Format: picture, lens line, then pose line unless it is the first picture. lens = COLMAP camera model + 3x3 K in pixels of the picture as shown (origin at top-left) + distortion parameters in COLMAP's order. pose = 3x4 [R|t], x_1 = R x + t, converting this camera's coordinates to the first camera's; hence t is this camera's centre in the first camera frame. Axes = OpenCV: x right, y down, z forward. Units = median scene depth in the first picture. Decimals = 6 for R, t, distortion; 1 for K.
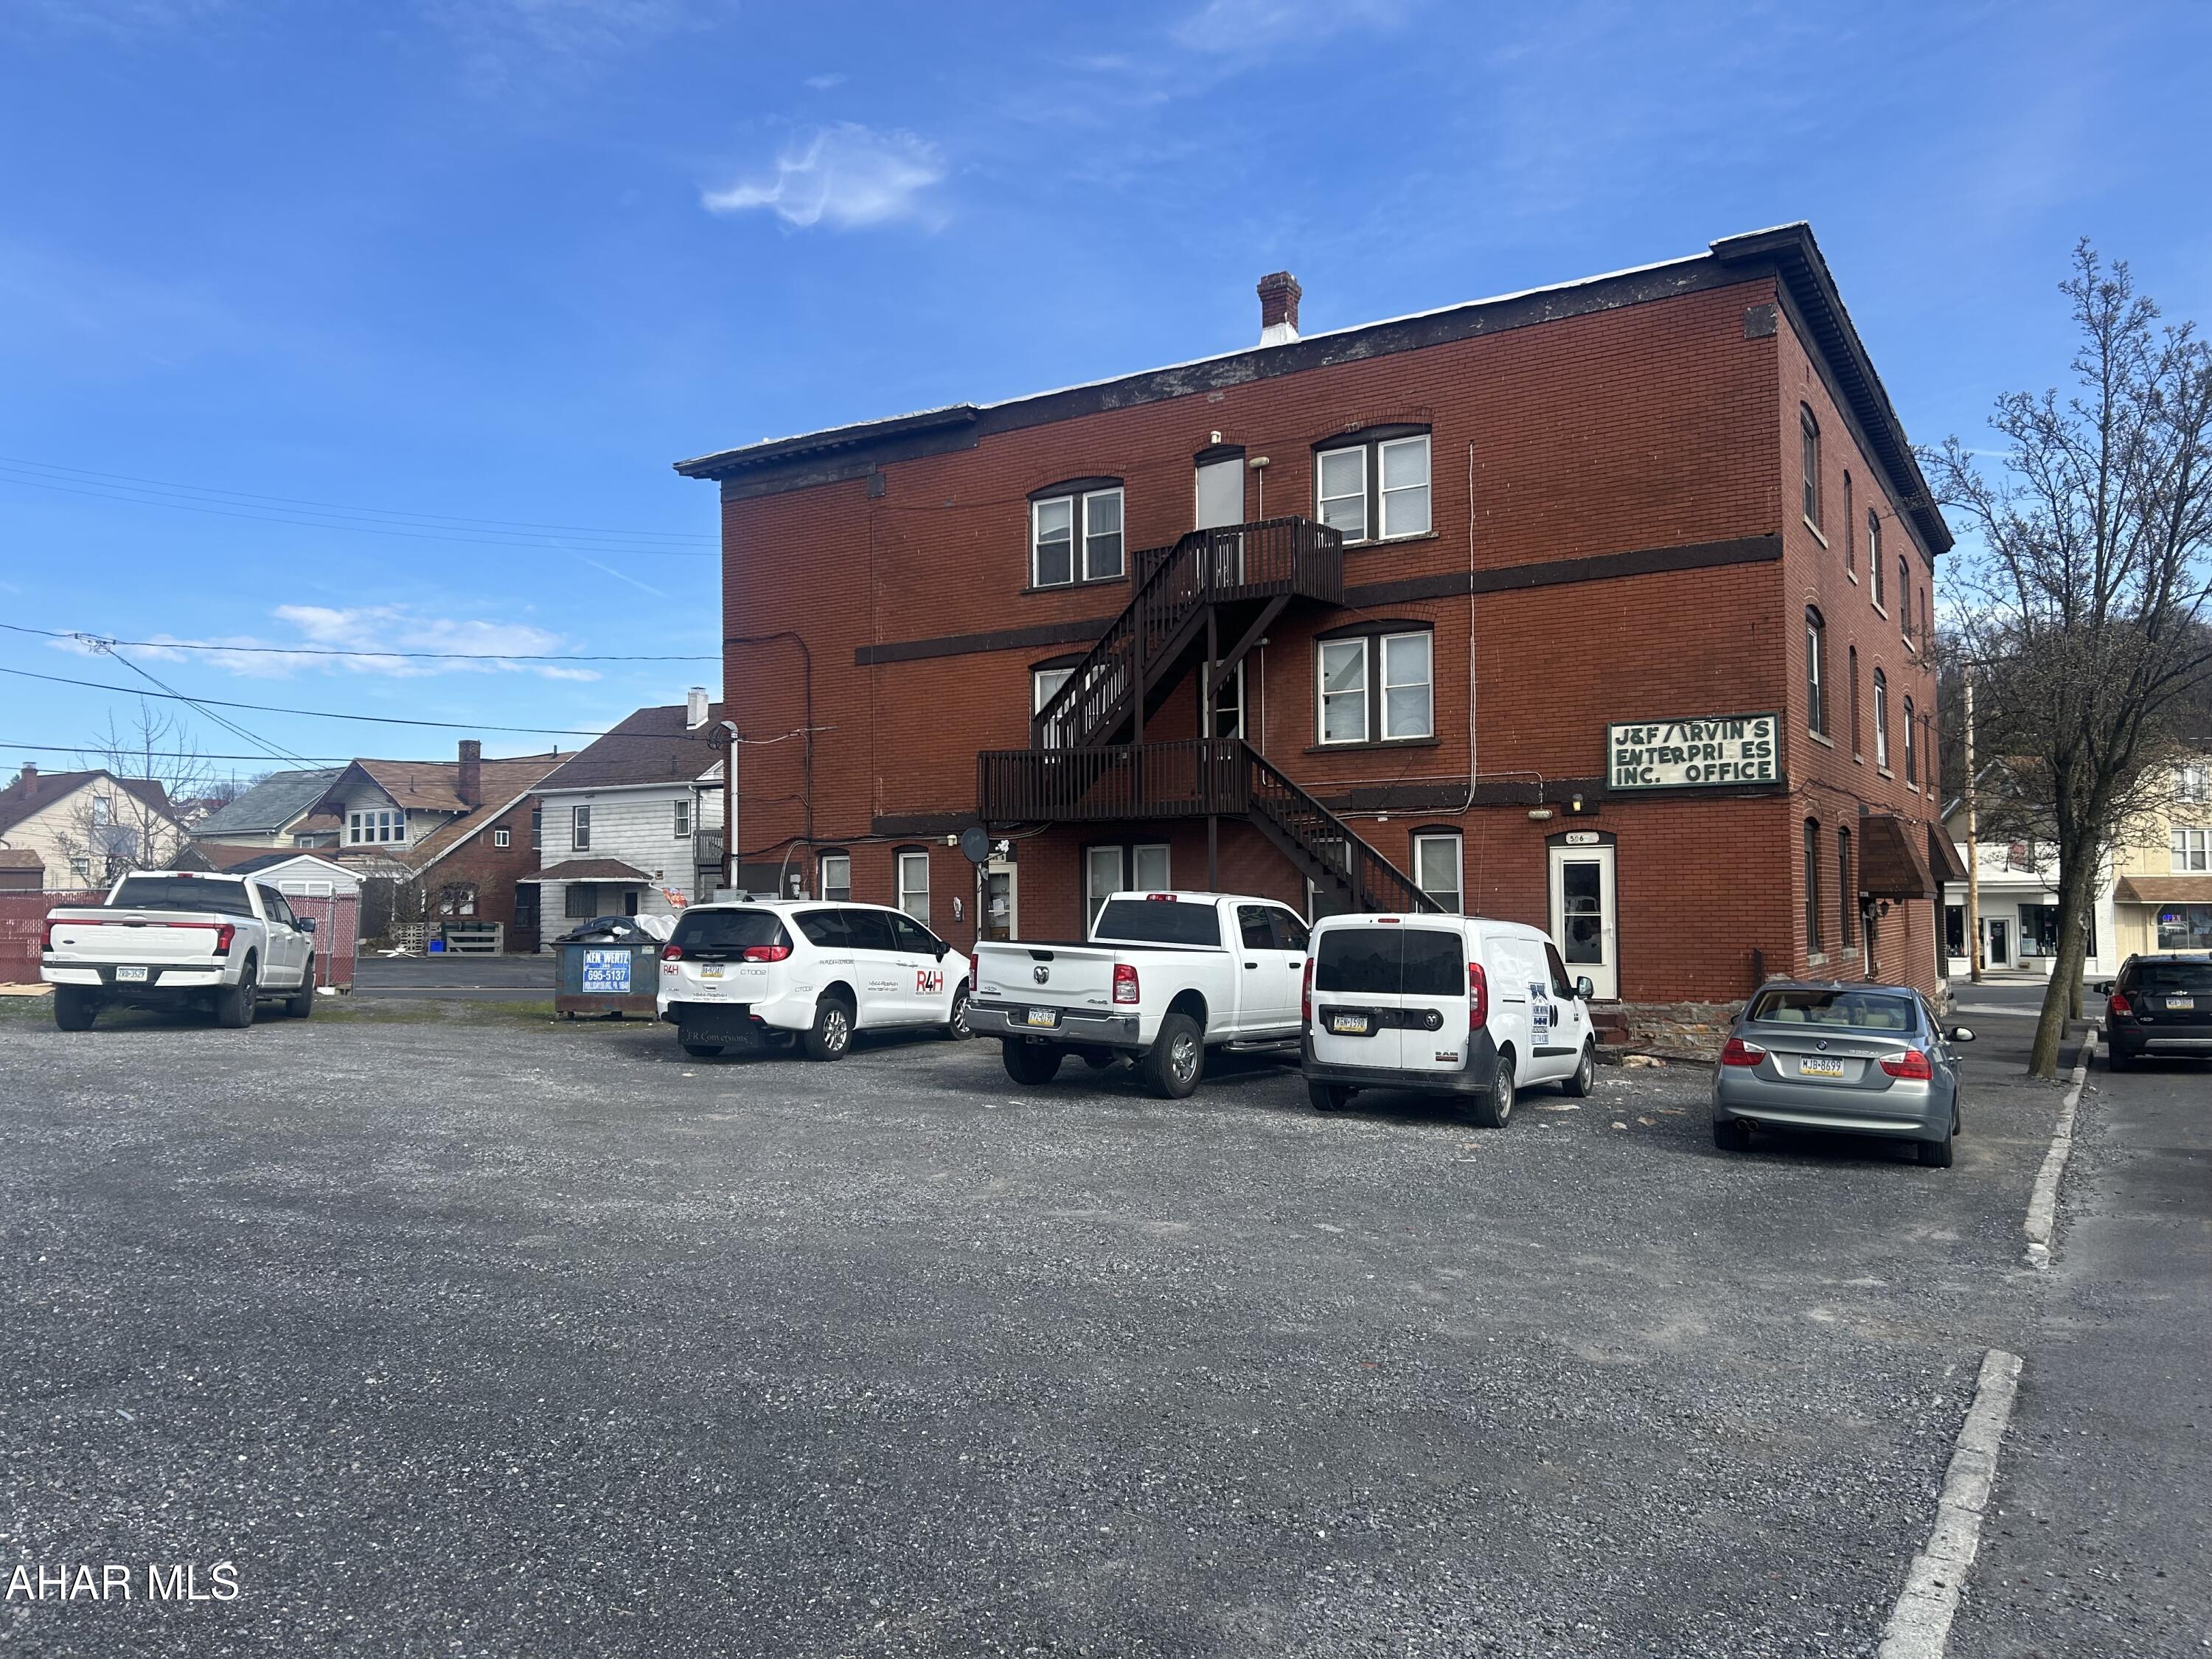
lens RADIAL K [[1678.7, 0, 1081.6], [0, 1678.7, 834.1], [0, 0, 1]] dist [0.074389, -0.095949]
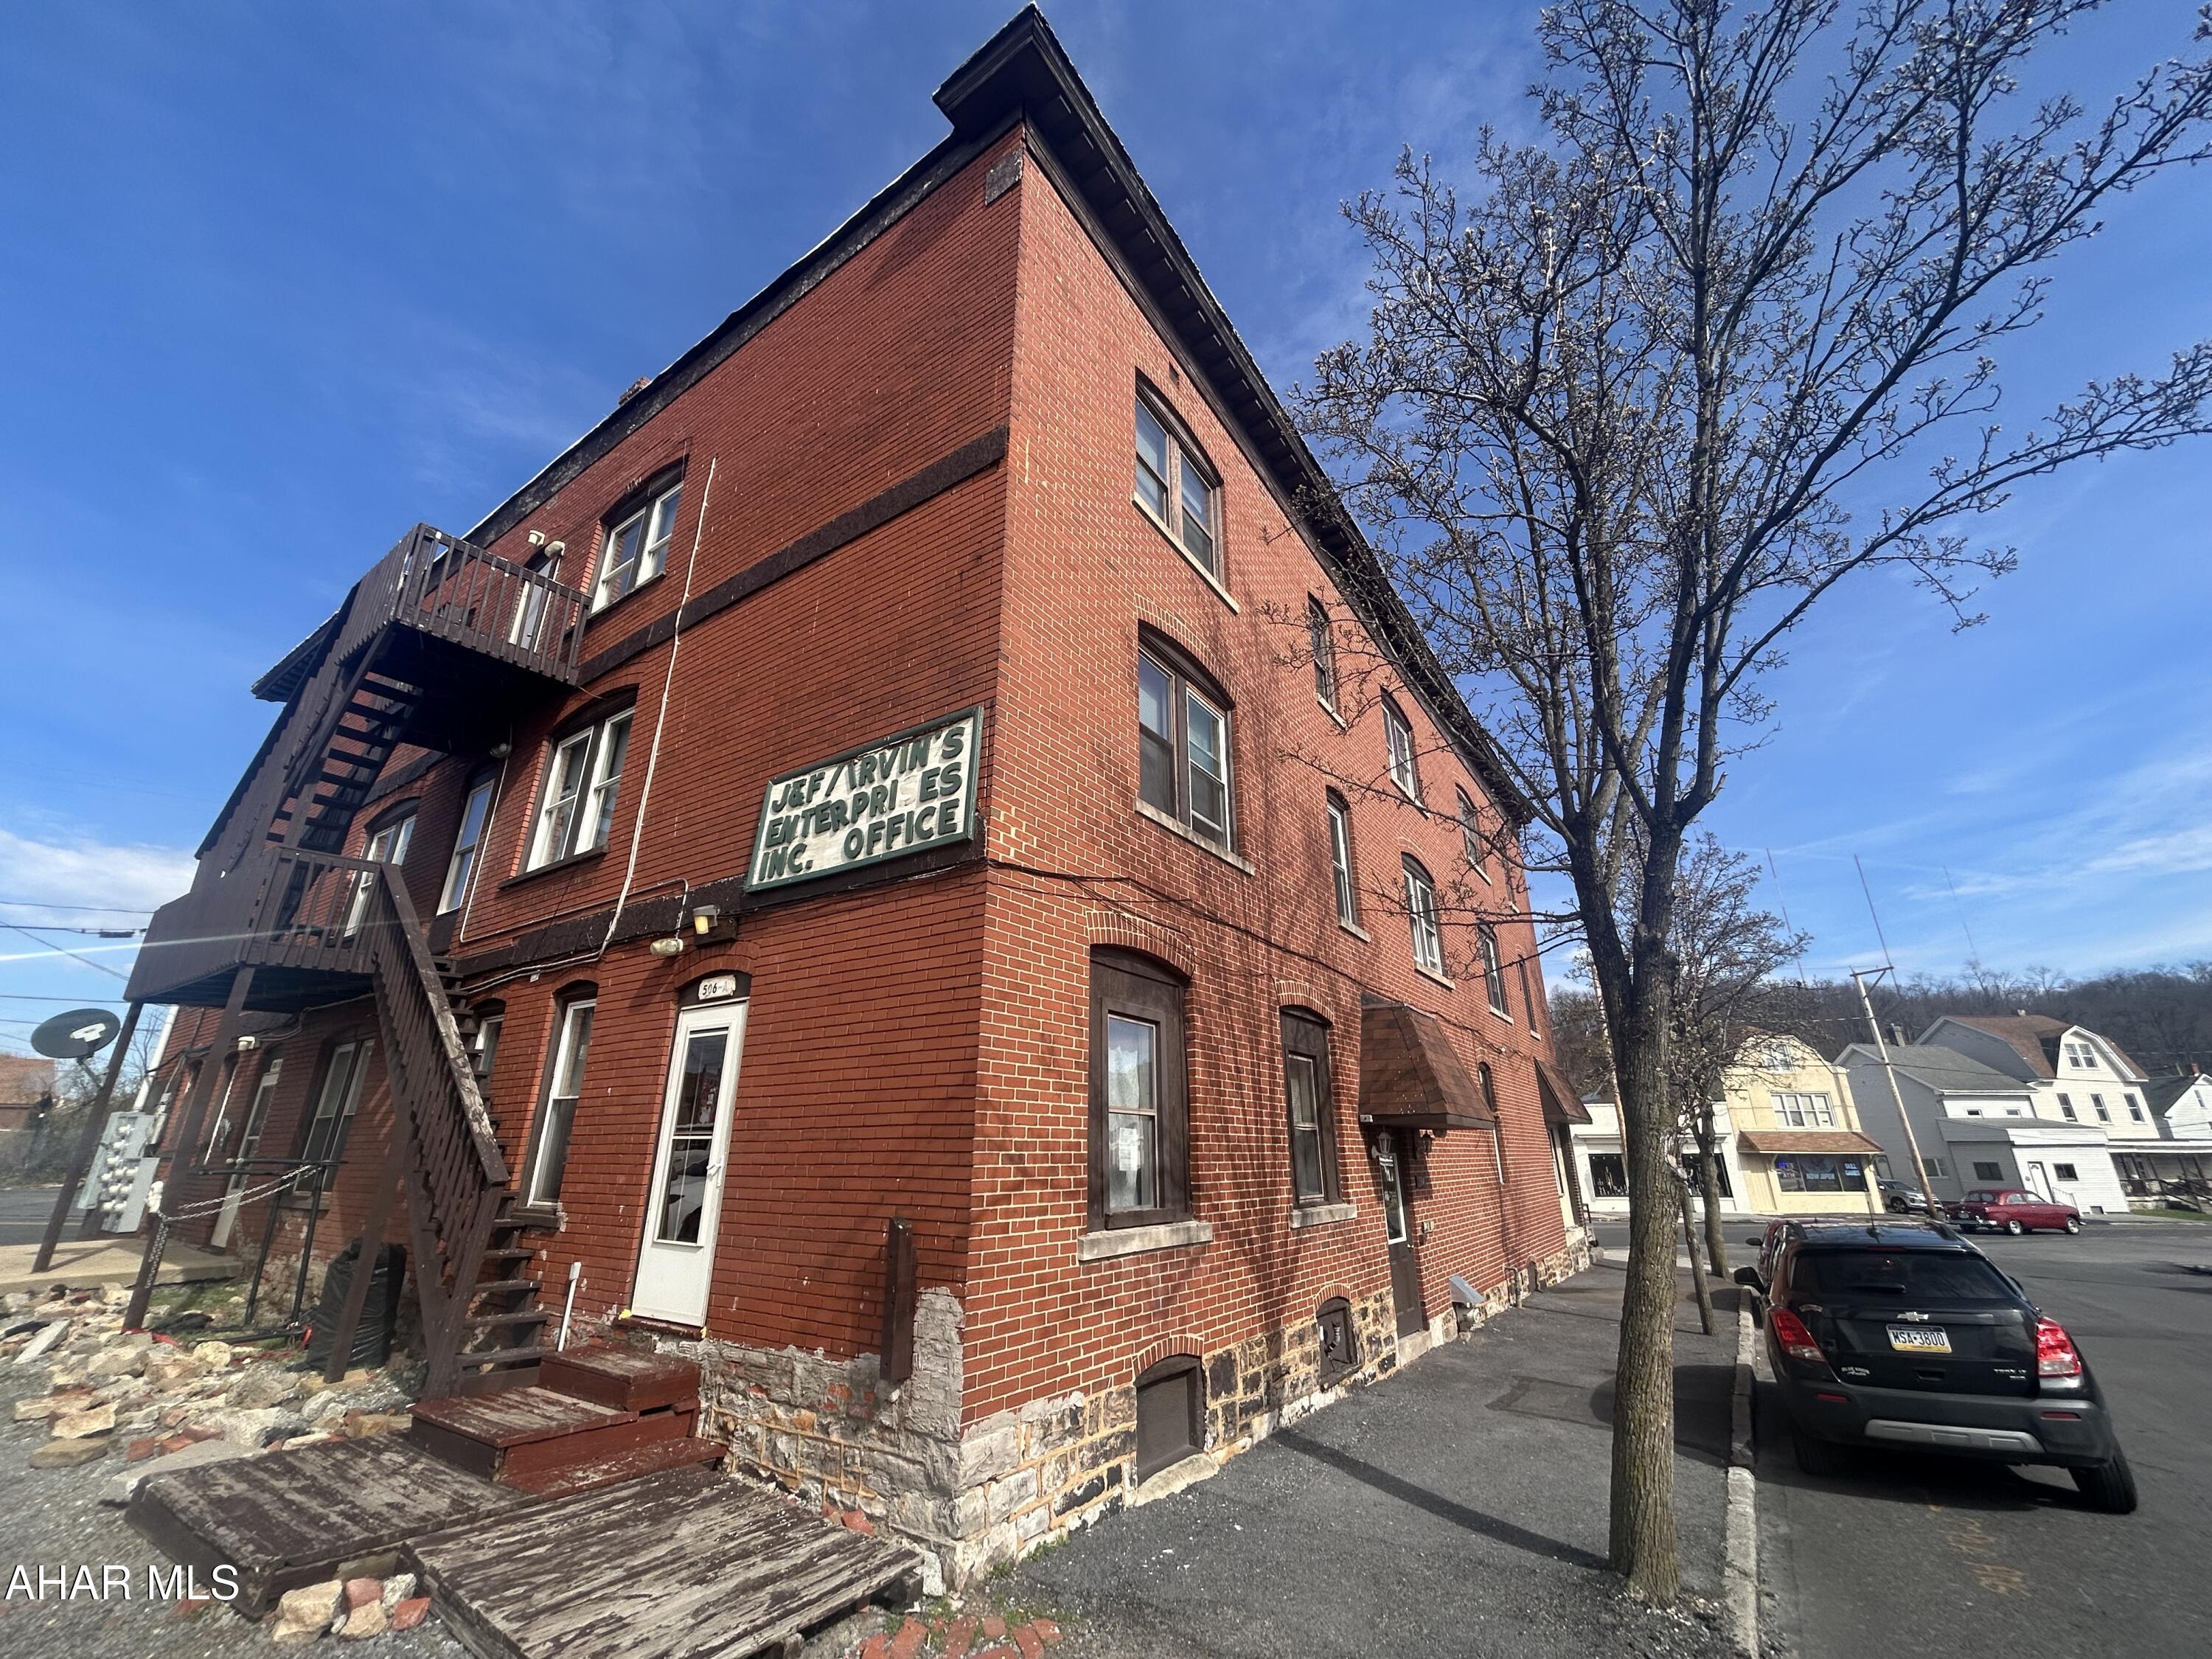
lens RADIAL K [[888.2, 0, 1106.0], [0, 888.2, 829.5], [0, 0, 1]] dist [-0.002817, -0.000138]
pose [[0.998970, -0.005809, -0.045001, 0.415847], [-0.008093, 0.953059, -0.302677, 0.037345], [0.044647, 0.302729, 0.952030, 0.690421]]
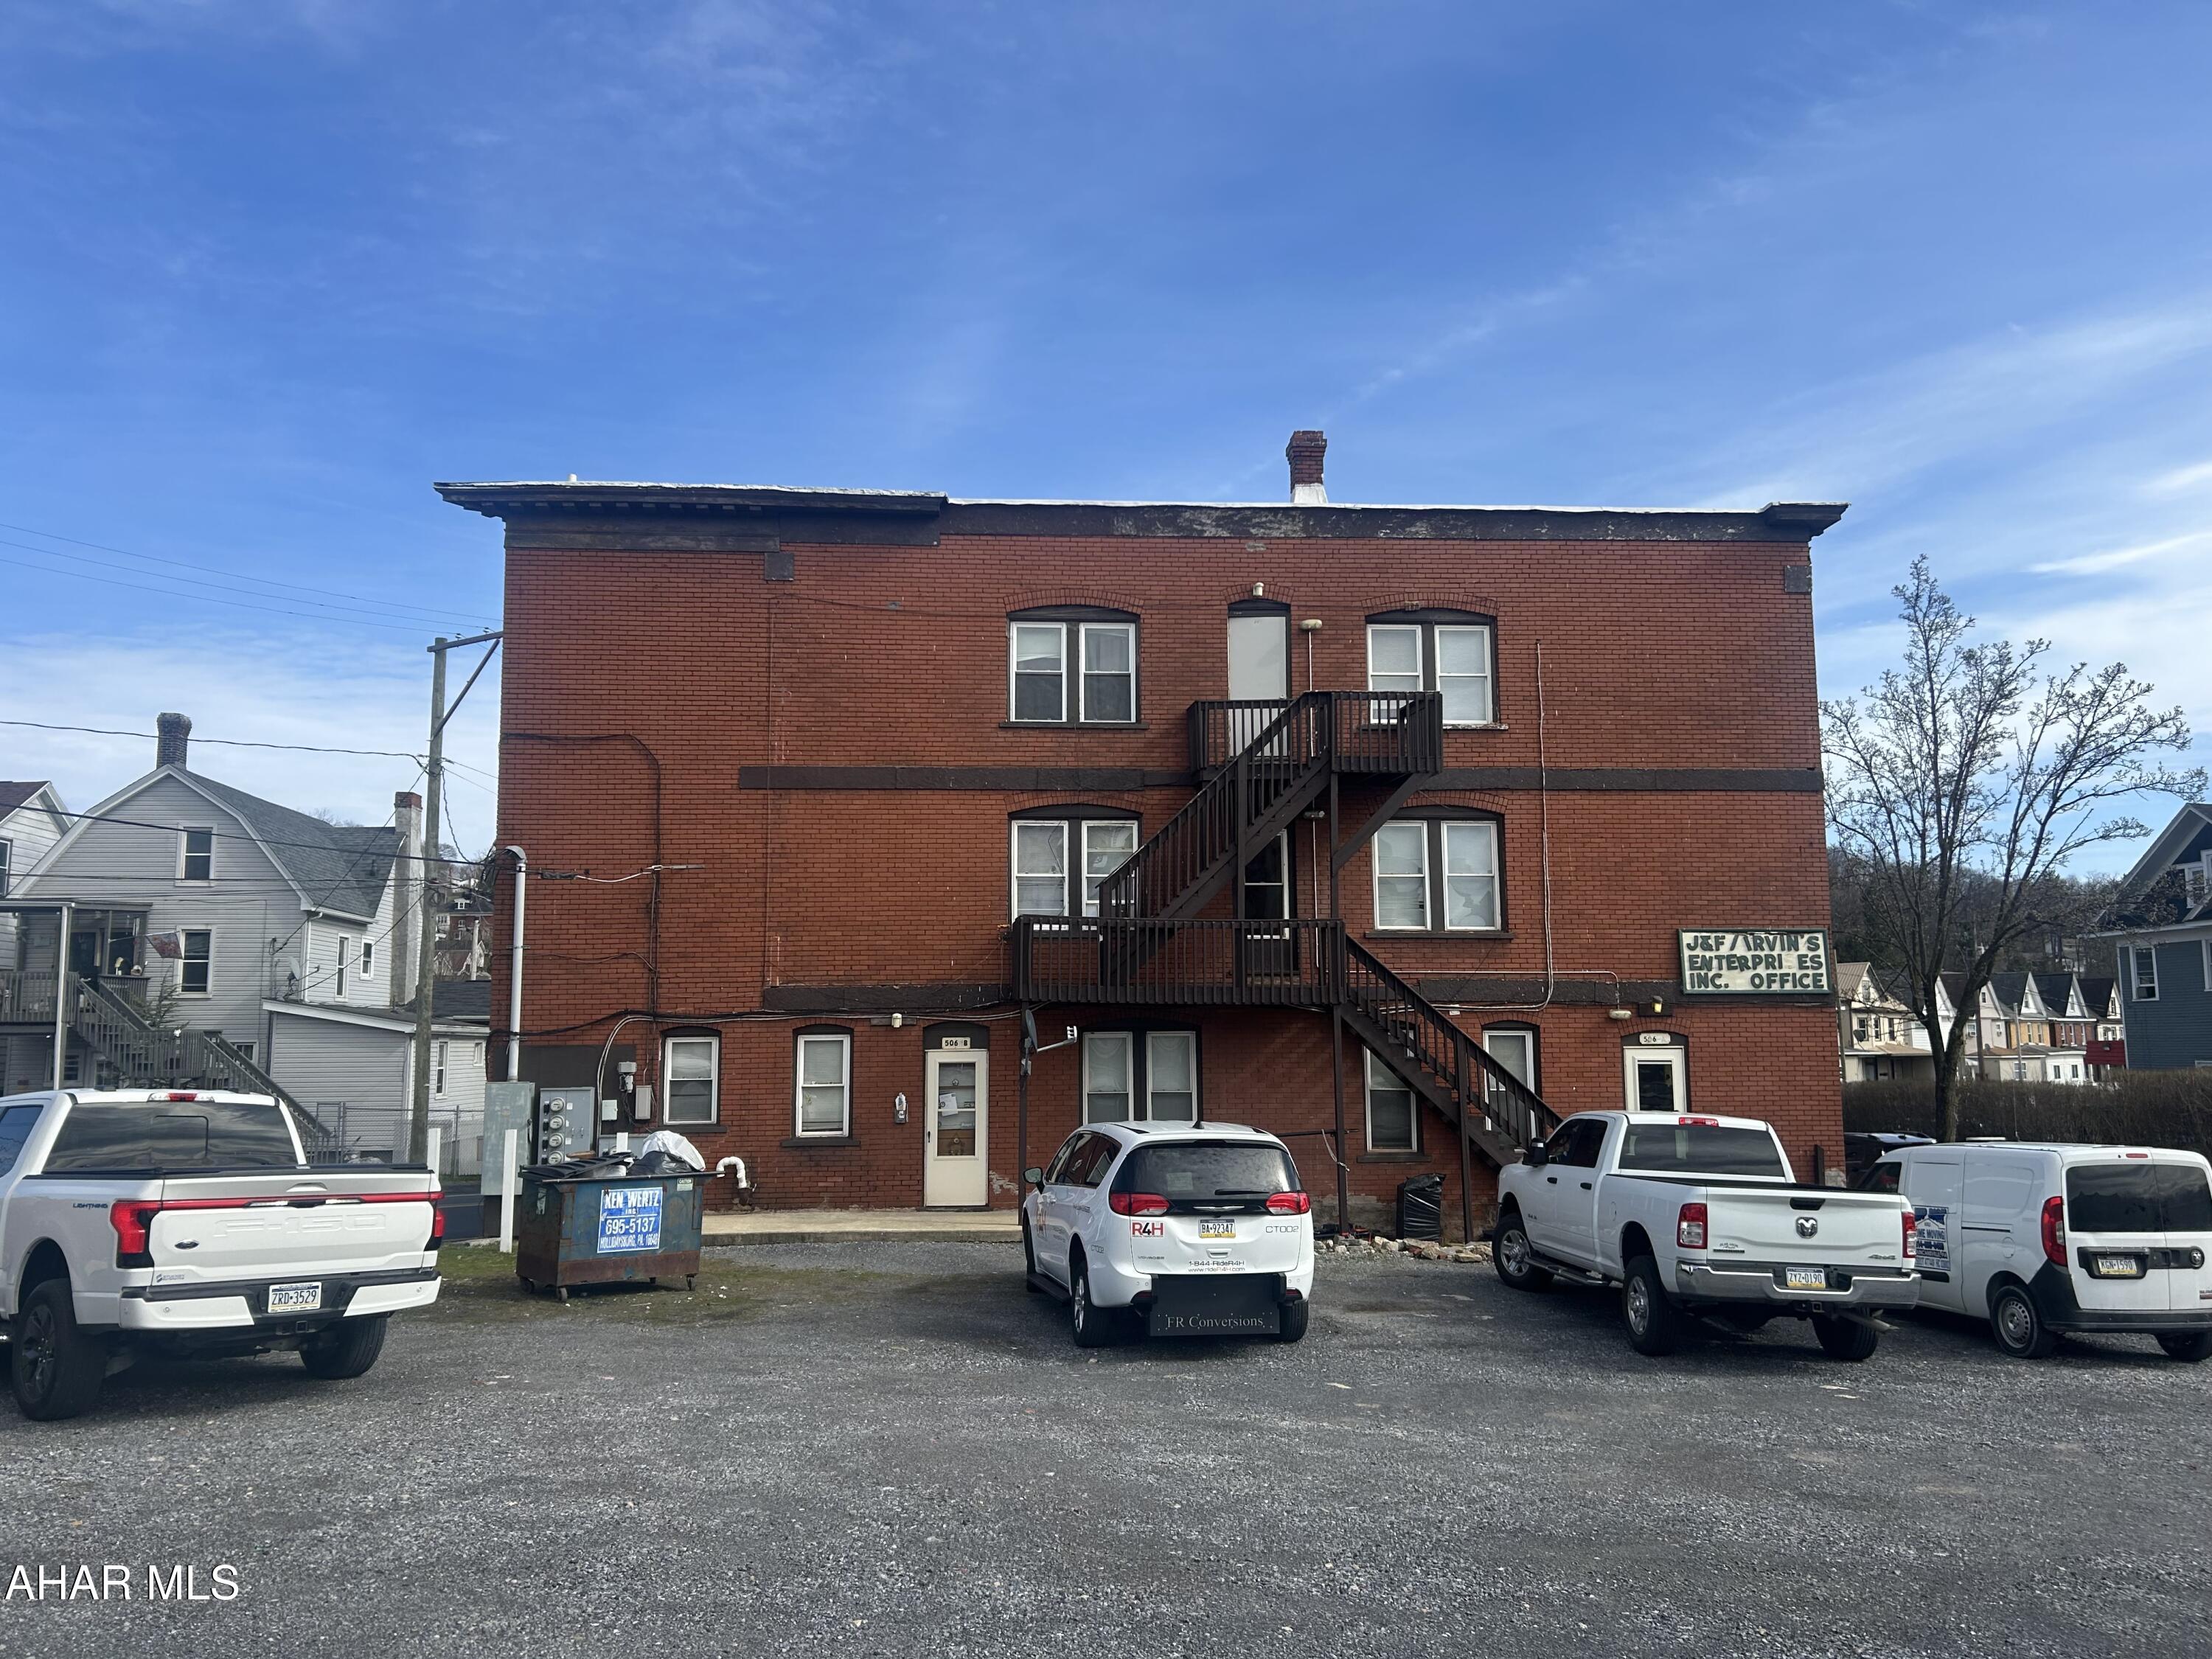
lens RADIAL K [[1680.4, 0, 1106.0], [0, 1680.4, 829.5], [0, 0, 1]] dist [0.102264, -0.143645]
pose [[0.805347, 0.078907, 0.587529, -0.565647], [-0.028781, 0.995137, -0.094199, -0.016723], [-0.592105, 0.058953, 0.803701, 0.344597]]
